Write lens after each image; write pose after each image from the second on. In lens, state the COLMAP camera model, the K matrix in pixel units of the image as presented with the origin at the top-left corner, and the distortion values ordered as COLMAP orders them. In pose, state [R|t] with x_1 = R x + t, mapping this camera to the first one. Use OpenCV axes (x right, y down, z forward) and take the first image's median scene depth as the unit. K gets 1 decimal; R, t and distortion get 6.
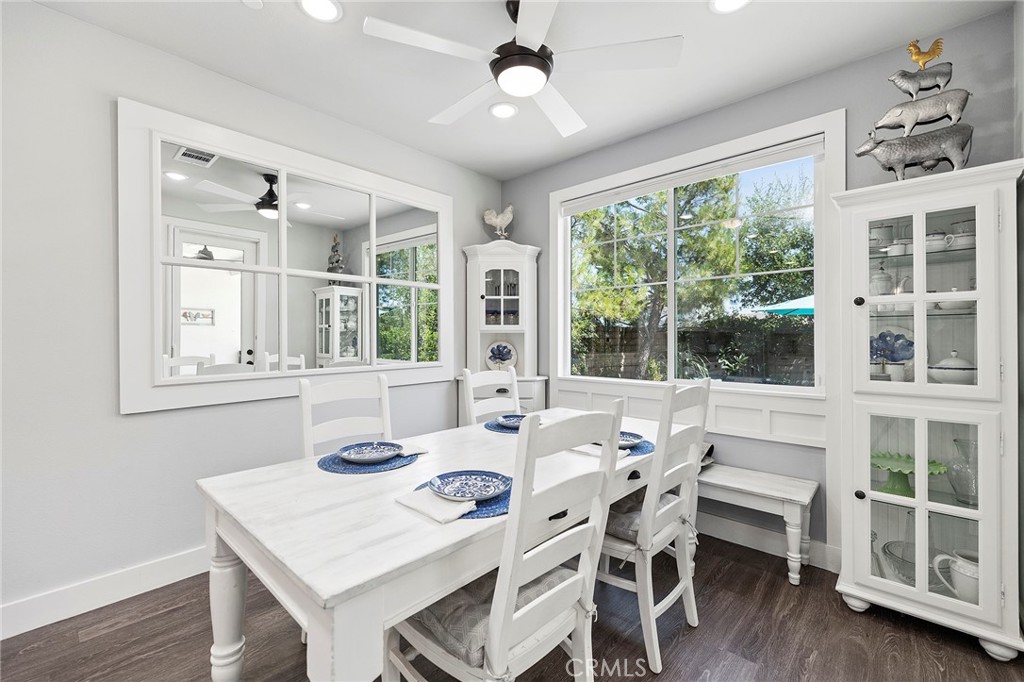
lens RADIAL K [[434.6, 0, 509.7], [0, 434.6, 341.8], [0, 0, 1]] dist [-0.000276, -0.000030]
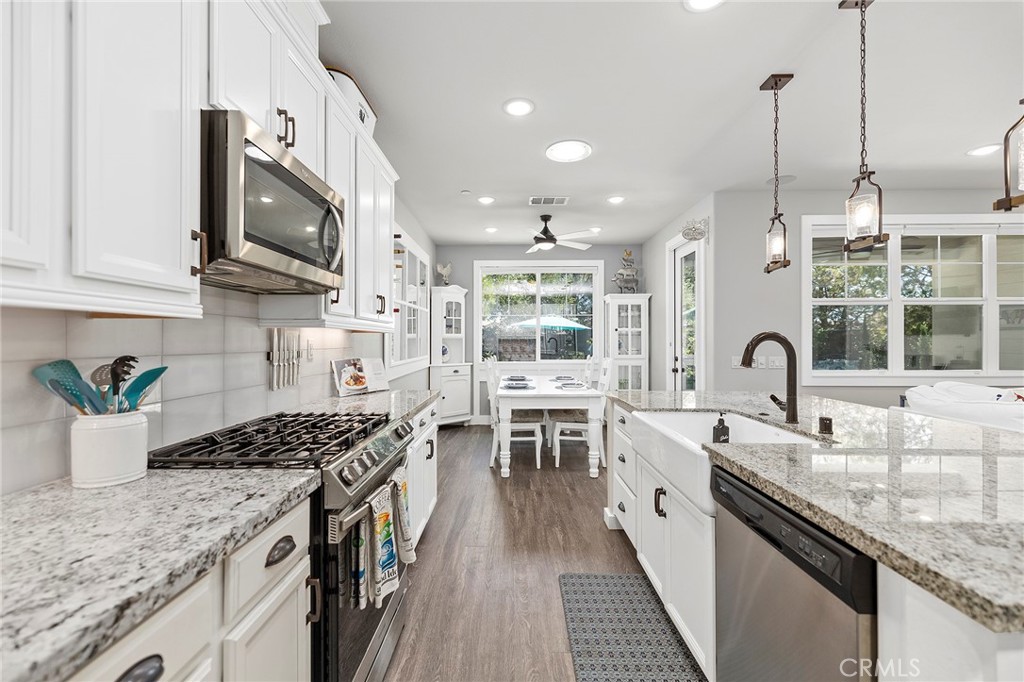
lens RADIAL K [[434.6, 0, 512.9], [0, 434.6, 340.8], [0, 0, 1]] dist [-0.000276, -0.000030]
pose [[0.731147, 0.004979, 0.682201, -1.027296], [0.002265, 0.999950, -0.009726, 0.006811], [-0.682216, 0.008656, 0.731100, -0.425905]]
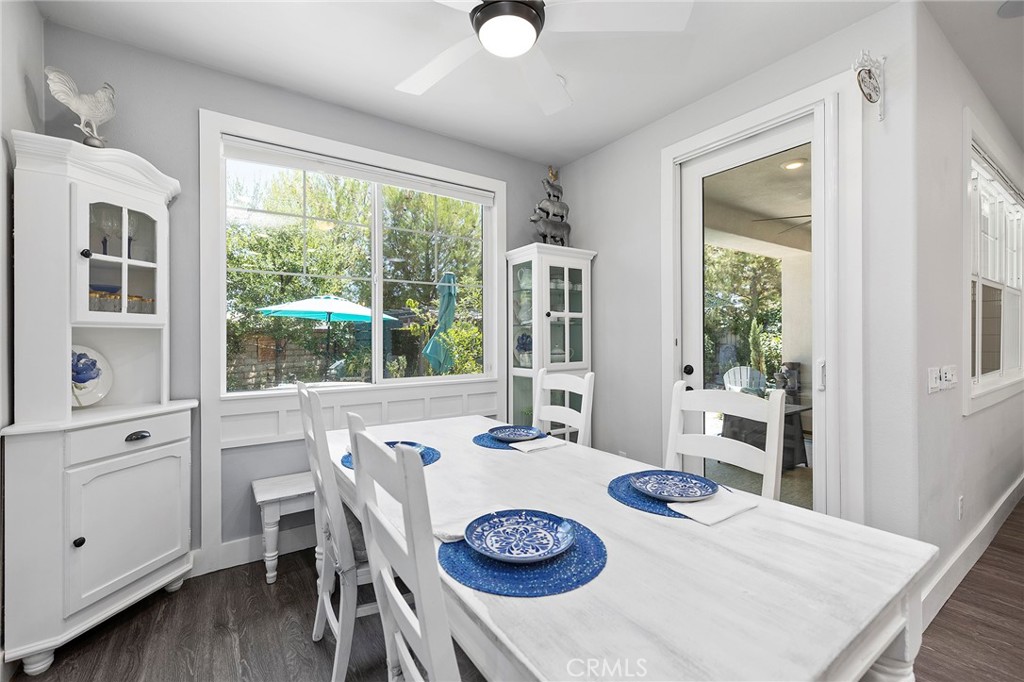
lens RADIAL K [[434.6, 0, 510.5], [0, 434.6, 337.8], [0, 0, 1]] dist [-0.000276, -0.000030]
pose [[0.224160, 0.006230, 0.974532, -0.426323], [0.011965, 0.999887, -0.009144, 0.001073], [-0.974479, 0.013710, 0.224060, 0.429344]]
